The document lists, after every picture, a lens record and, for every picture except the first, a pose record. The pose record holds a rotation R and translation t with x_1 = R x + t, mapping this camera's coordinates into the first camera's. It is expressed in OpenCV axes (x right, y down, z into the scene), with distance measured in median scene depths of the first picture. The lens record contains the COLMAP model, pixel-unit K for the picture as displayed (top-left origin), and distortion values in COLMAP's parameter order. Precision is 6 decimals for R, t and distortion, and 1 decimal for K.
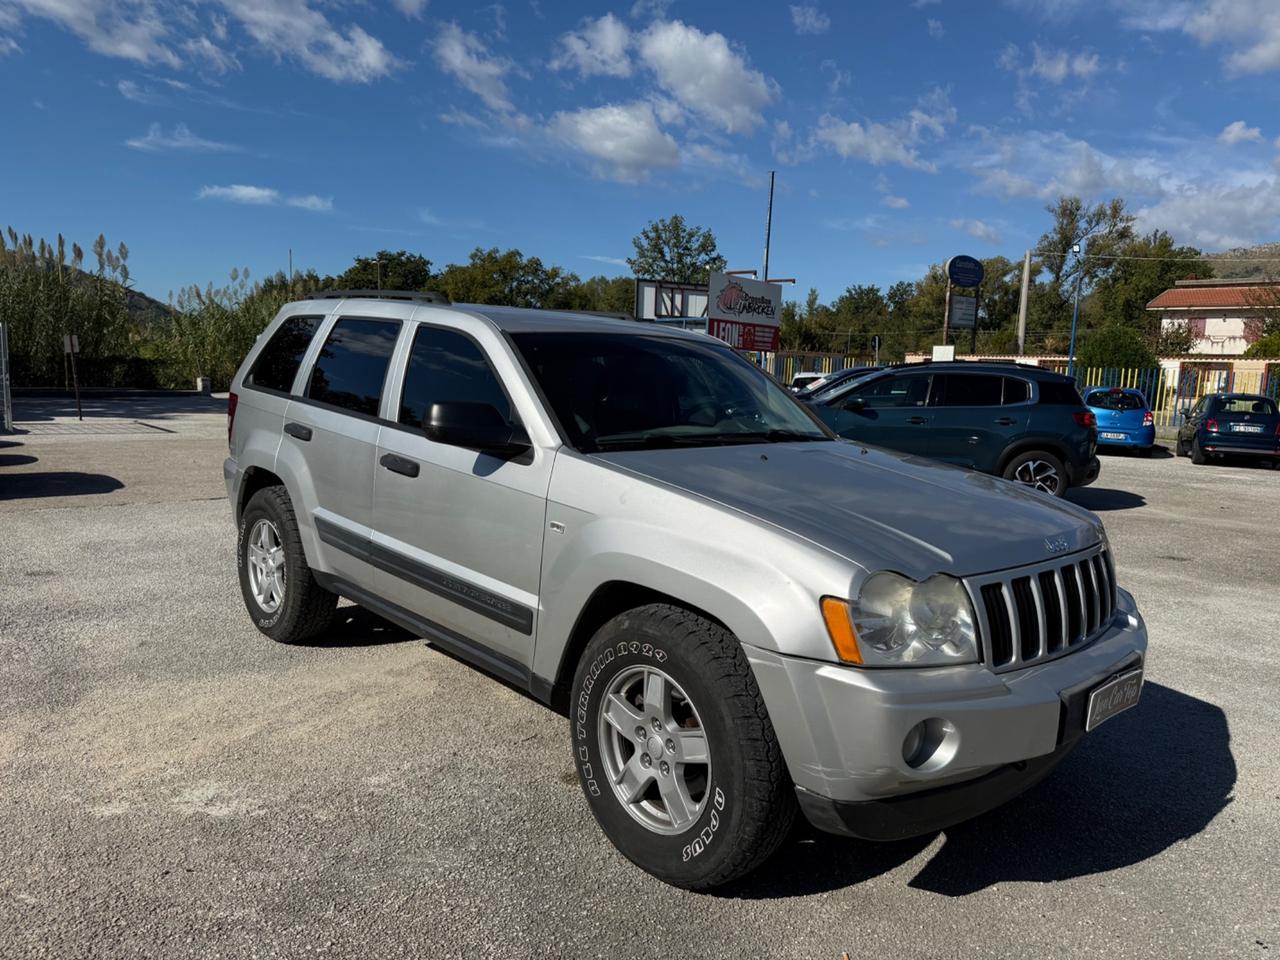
lens RADIAL K [[912.5, 0, 654.0], [0, 912.5, 490.7], [0, 0, 1]] dist [0.037139, -0.053878]
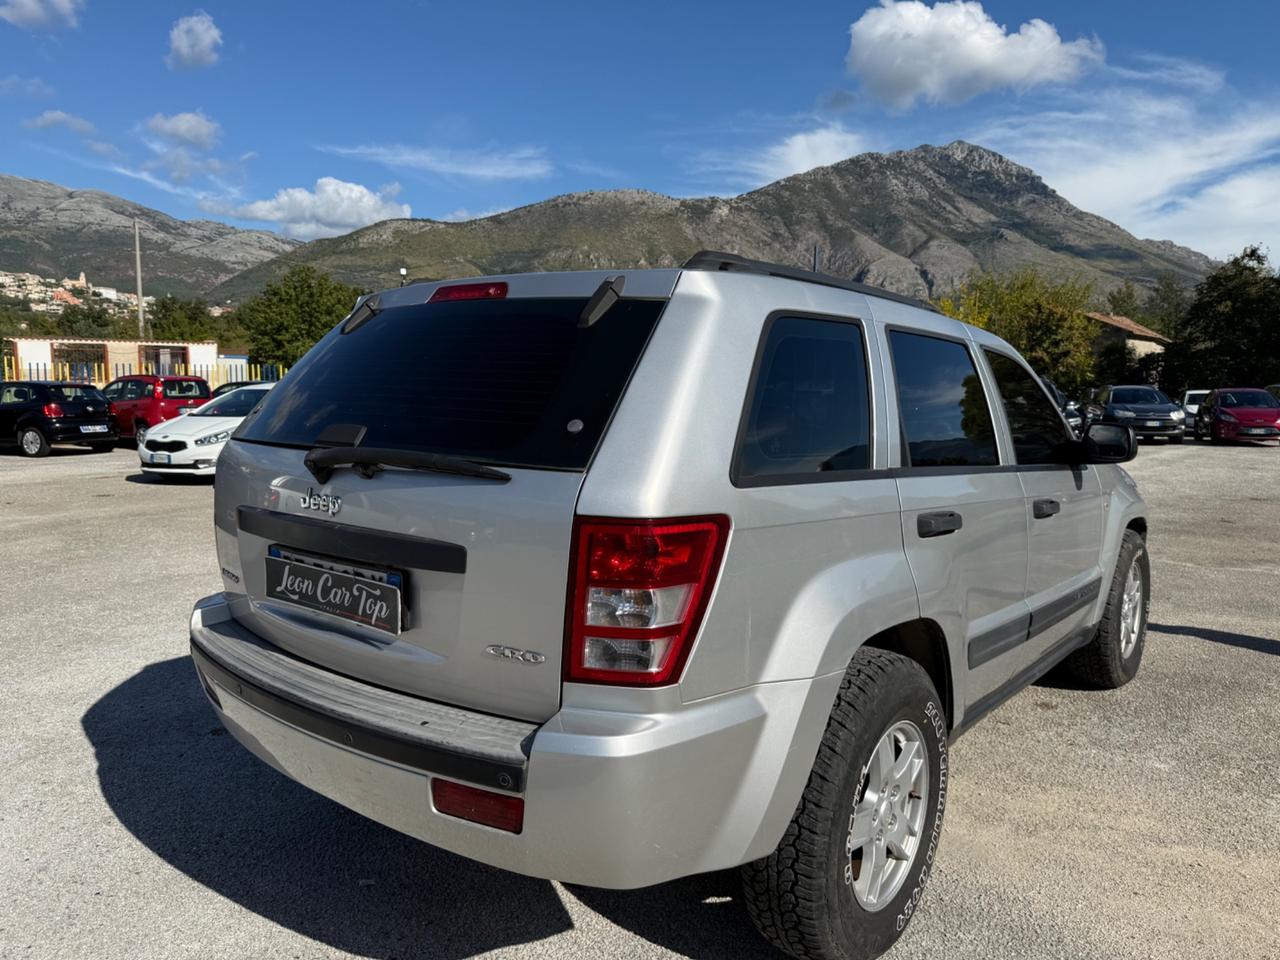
lens RADIAL K [[920.4, 0, 640.0], [0, 920.4, 480.0], [0, 0, 1]] dist [0.063711, -0.118937]
pose [[-0.134699, -0.147667, 0.979822, -0.890622], [0.116181, 0.979659, 0.163614, -0.199611], [-0.984052, 0.135875, -0.114803, 1.189004]]
